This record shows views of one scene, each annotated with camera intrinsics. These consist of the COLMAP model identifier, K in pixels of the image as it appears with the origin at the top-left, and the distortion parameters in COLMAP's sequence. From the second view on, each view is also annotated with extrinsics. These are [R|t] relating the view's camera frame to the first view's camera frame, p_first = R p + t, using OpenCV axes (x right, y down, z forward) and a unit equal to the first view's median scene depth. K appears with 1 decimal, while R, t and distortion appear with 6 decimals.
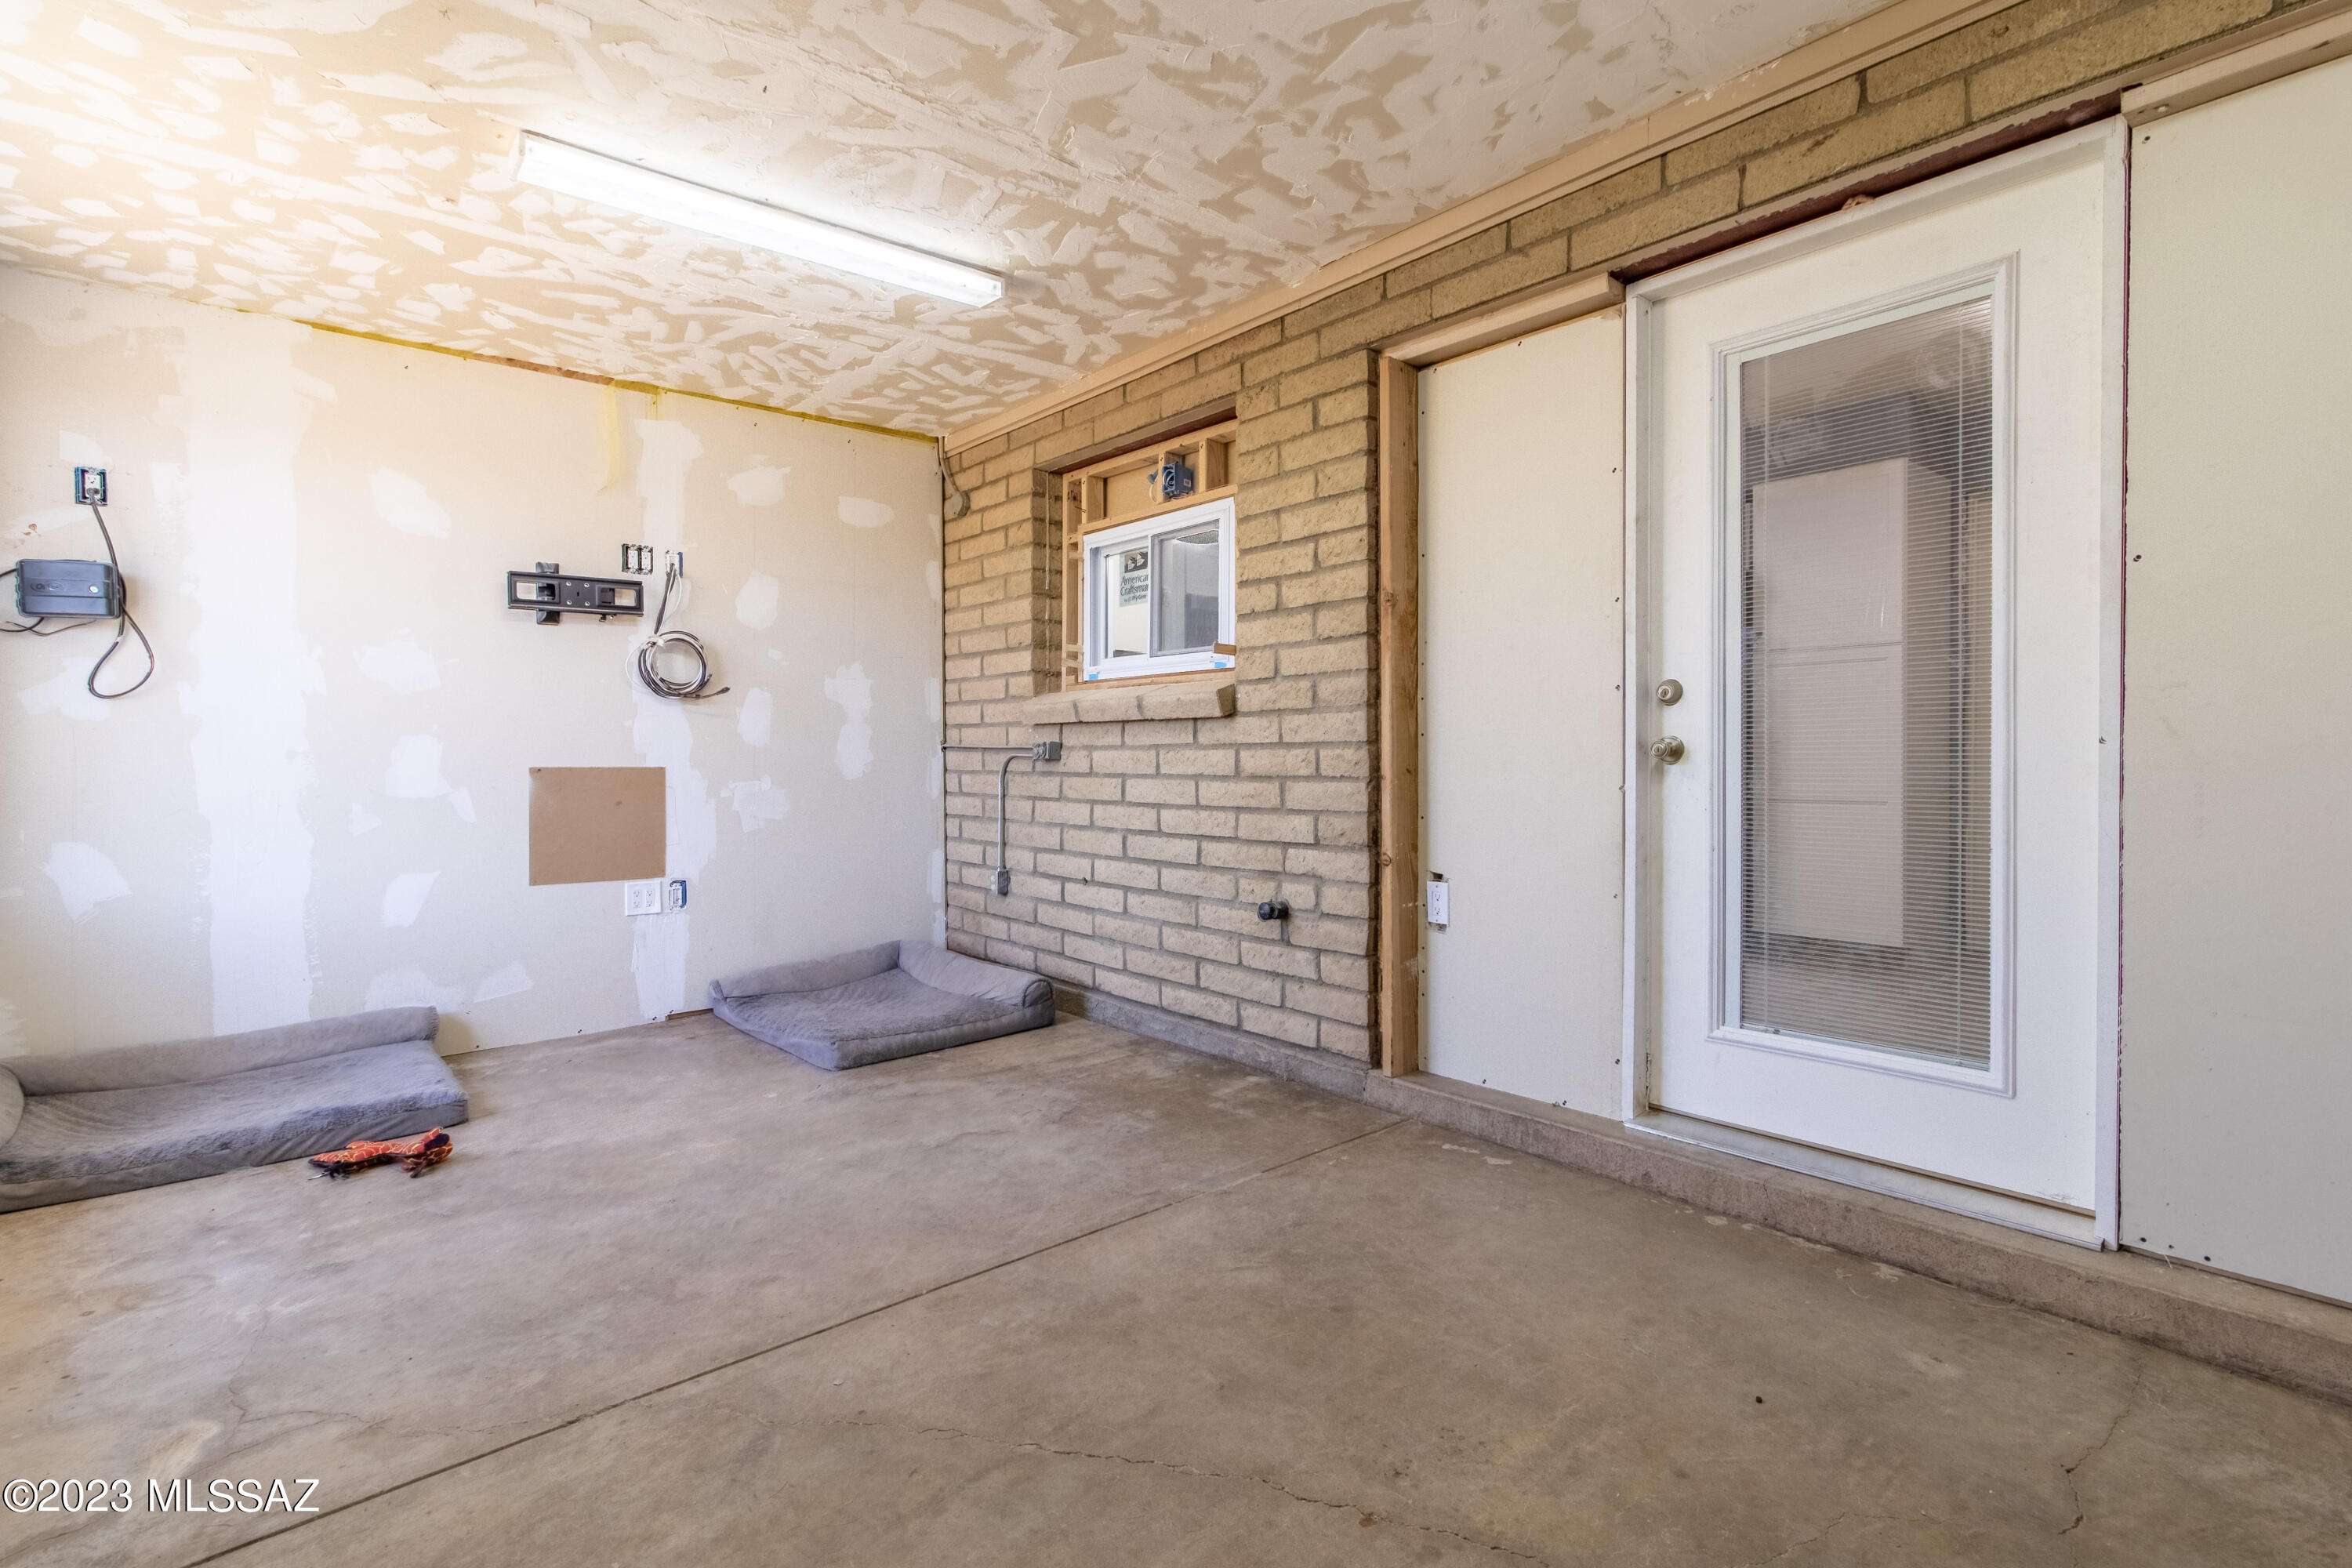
lens RADIAL K [[1083.2, 0, 1211.0], [0, 1083.2, 766.3], [0, 0, 1]] dist [0.004793, 0.000272]
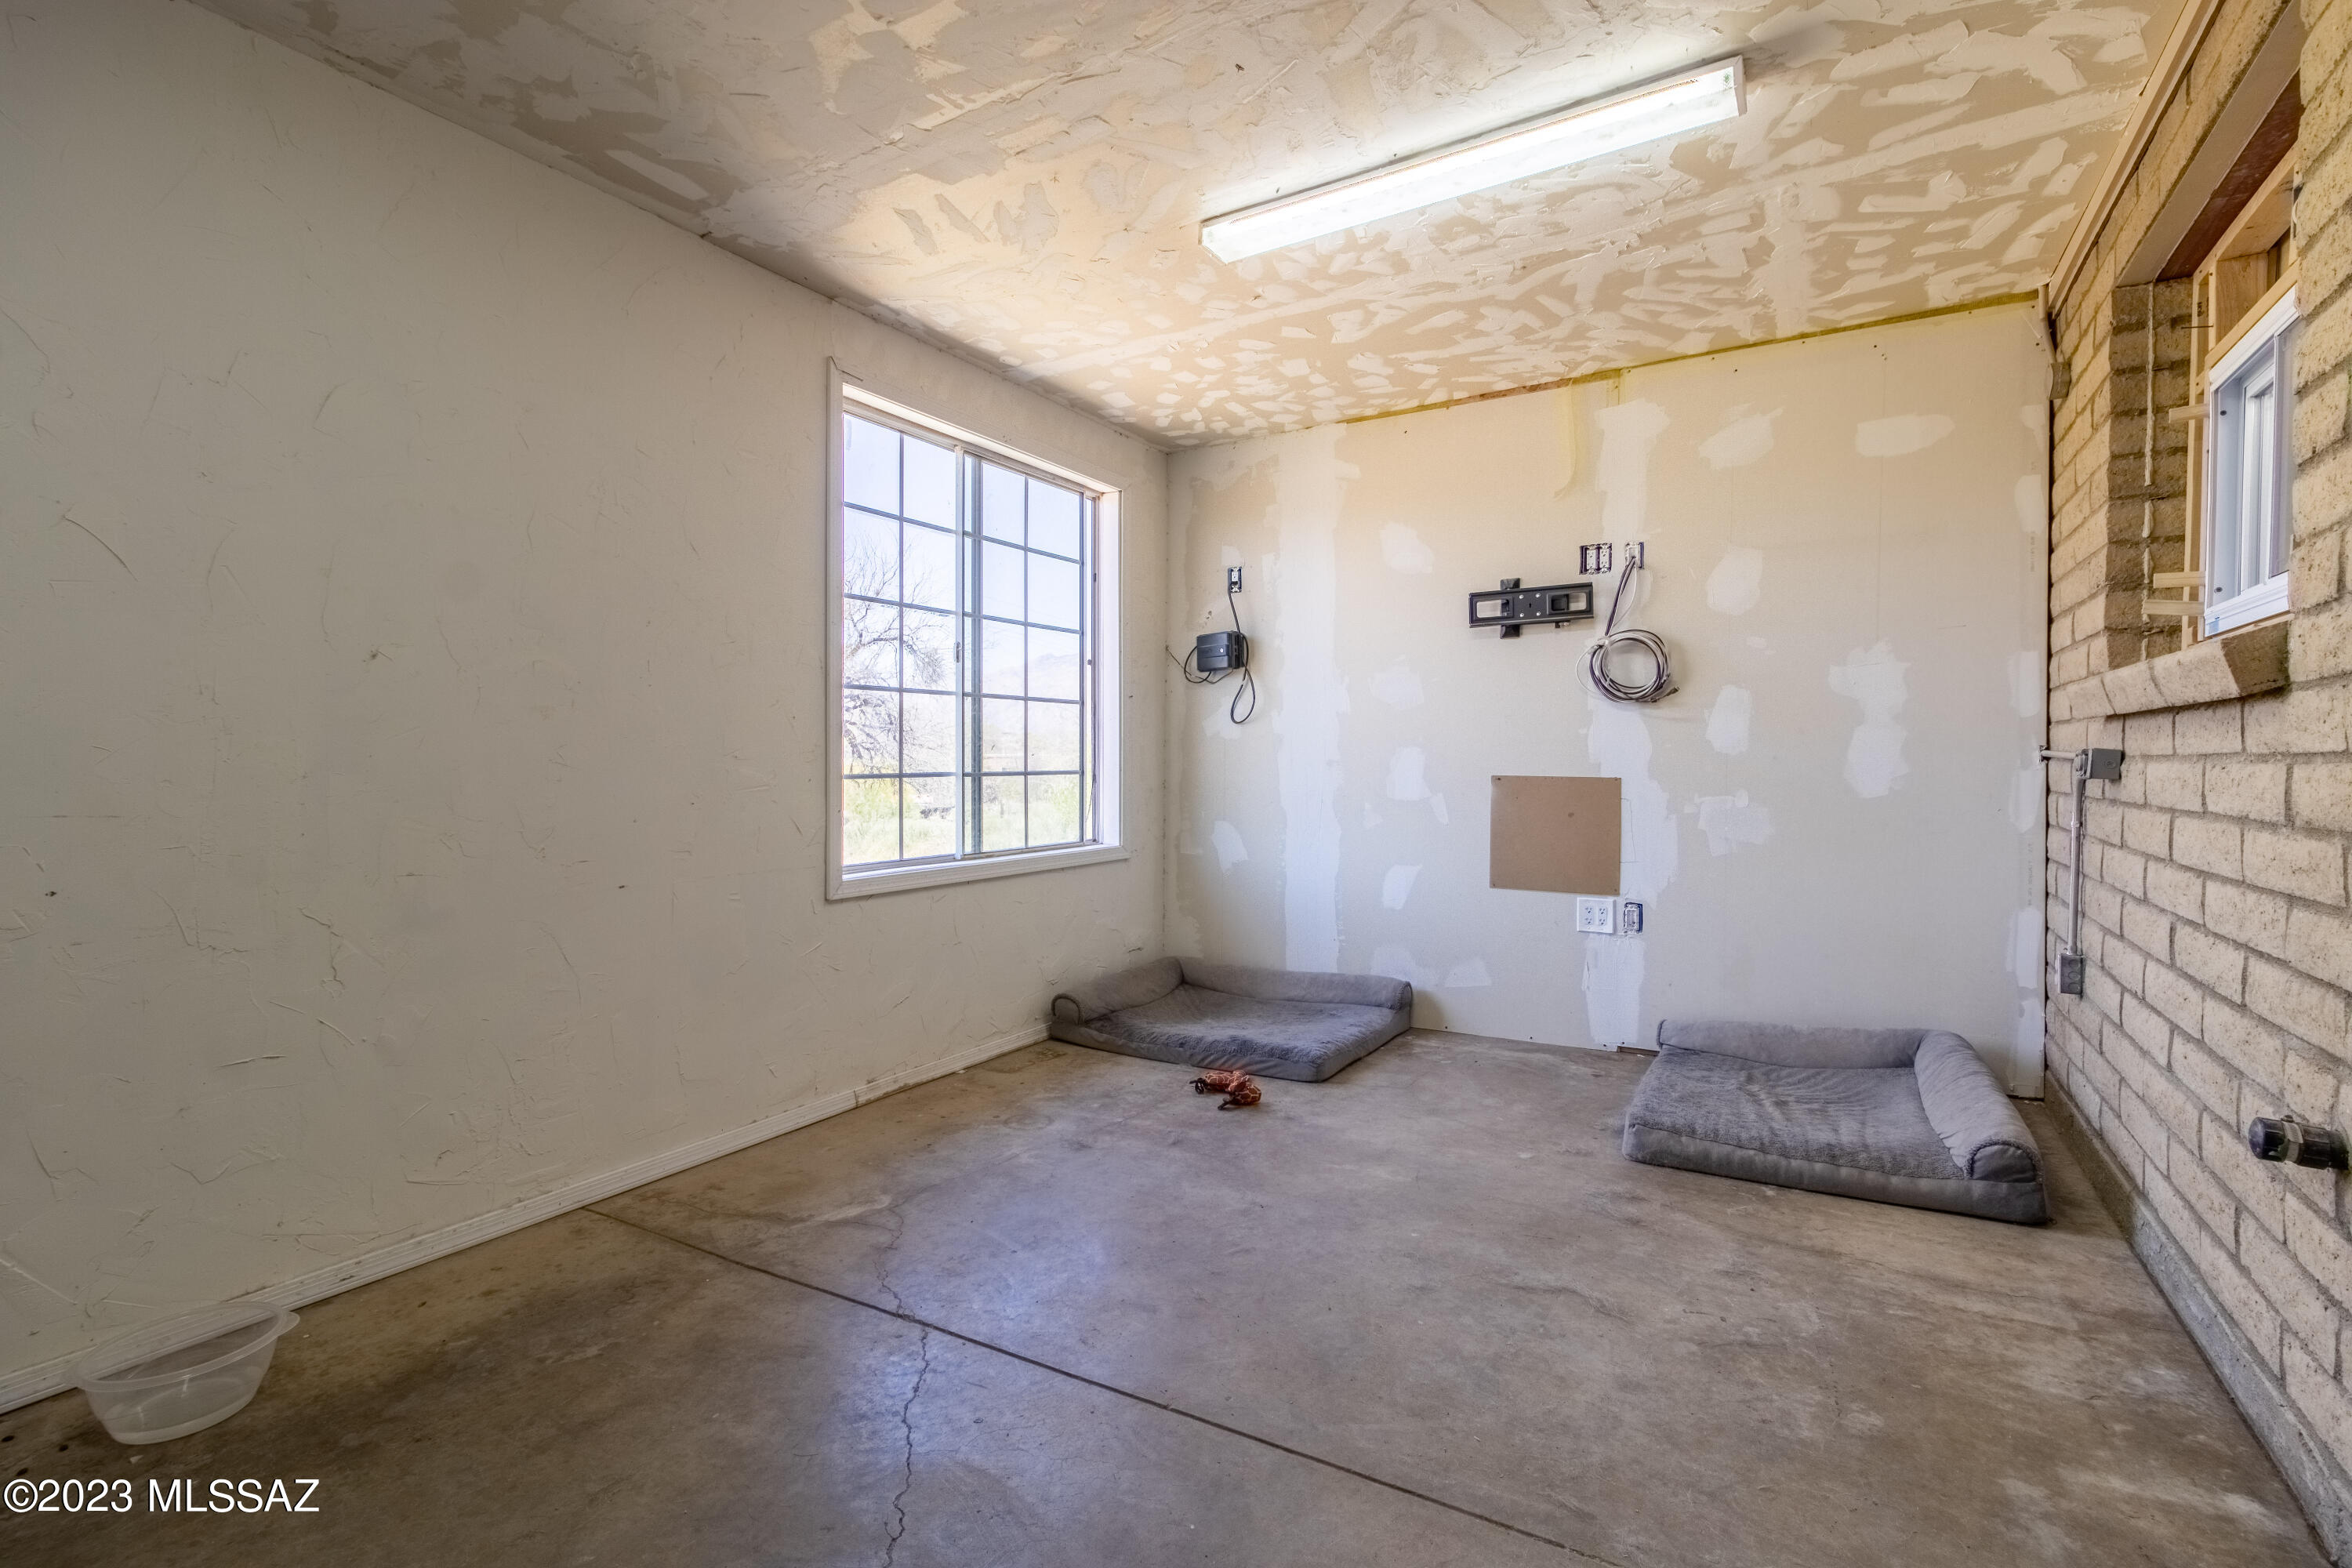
lens RADIAL K [[1083.2, 0, 1179.7], [0, 1083.2, 771.1], [0, 0, 1]] dist [0.004793, 0.000272]
pose [[0.317884, 0.013922, -0.948027, 0.298012], [-0.013002, 0.999862, 0.010324, -0.011486], [0.948040, 0.009044, 0.318021, 0.409254]]
